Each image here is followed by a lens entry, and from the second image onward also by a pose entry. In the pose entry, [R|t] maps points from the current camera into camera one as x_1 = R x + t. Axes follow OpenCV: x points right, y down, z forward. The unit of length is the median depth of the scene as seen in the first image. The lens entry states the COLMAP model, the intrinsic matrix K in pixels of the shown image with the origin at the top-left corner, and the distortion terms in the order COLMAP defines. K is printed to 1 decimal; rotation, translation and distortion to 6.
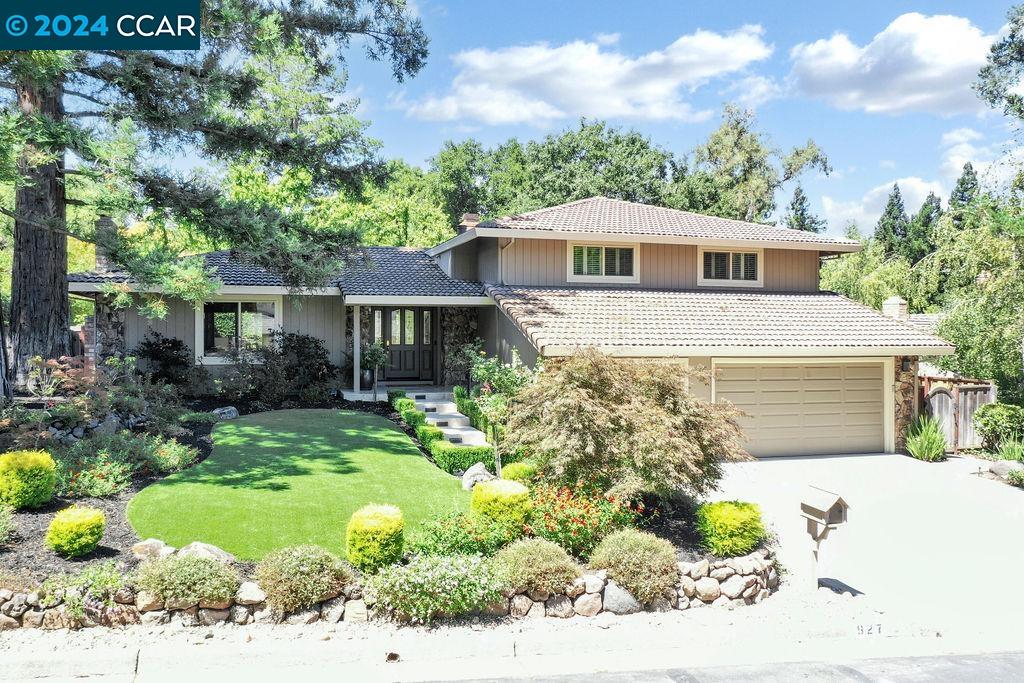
lens RADIAL K [[801.2, 0, 512.0], [0, 801.2, 341.5], [0, 0, 1]] dist [0.008556, 0.007523]
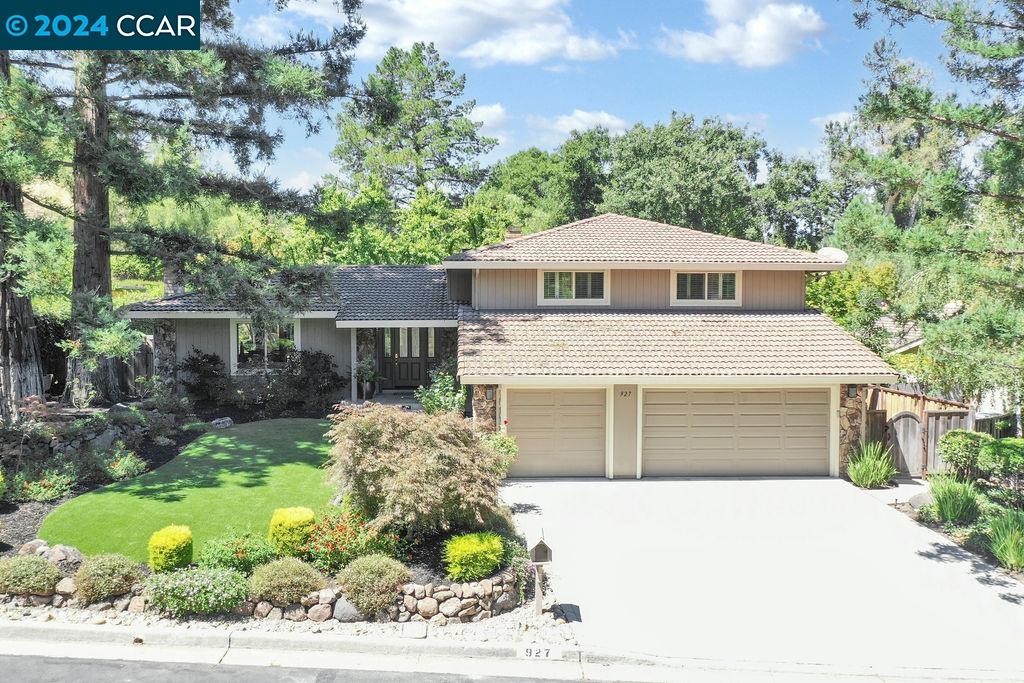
lens RADIAL K [[801.2, 0, 512.0], [0, 801.2, 341.5], [0, 0, 1]] dist [0.008556, 0.007523]
pose [[0.971195, 0.009456, -0.238098, 0.343586], [-0.000219, 0.999247, 0.038791, -0.078246], [0.238286, -0.037622, 0.970466, -0.082230]]
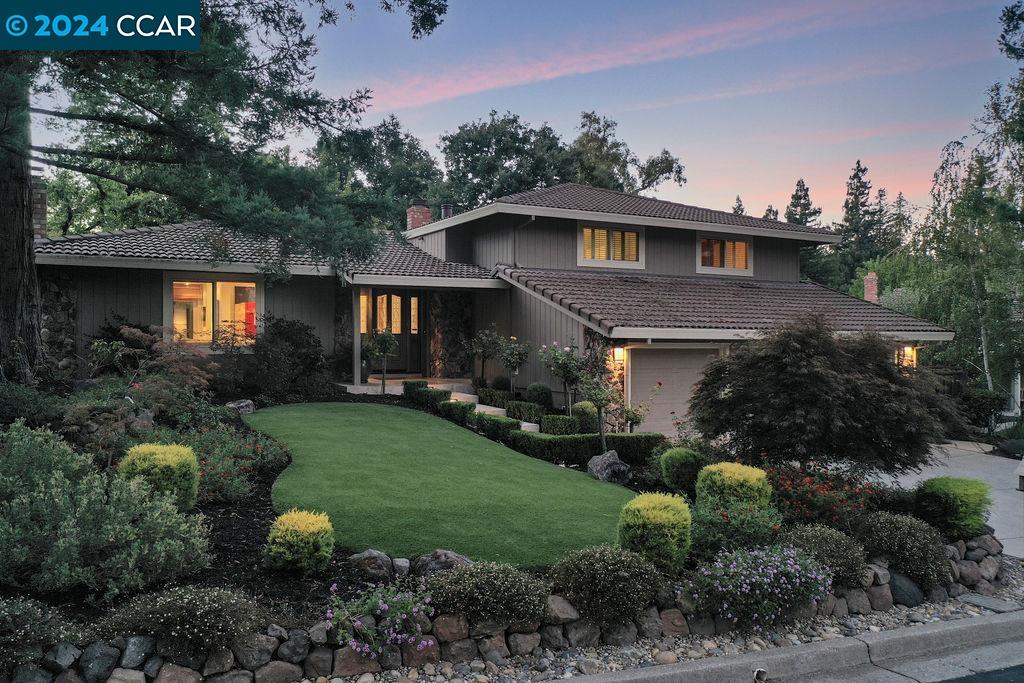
lens RADIAL K [[801.2, 0, 512.0], [0, 801.2, 341.5], [0, 0, 1]] dist [0.008556, 0.007523]
pose [[0.977667, -0.001972, 0.210149, -0.239372], [0.003827, 0.999957, -0.008422, 0.026037], [-0.210124, 0.009038, 0.977633, 0.107393]]
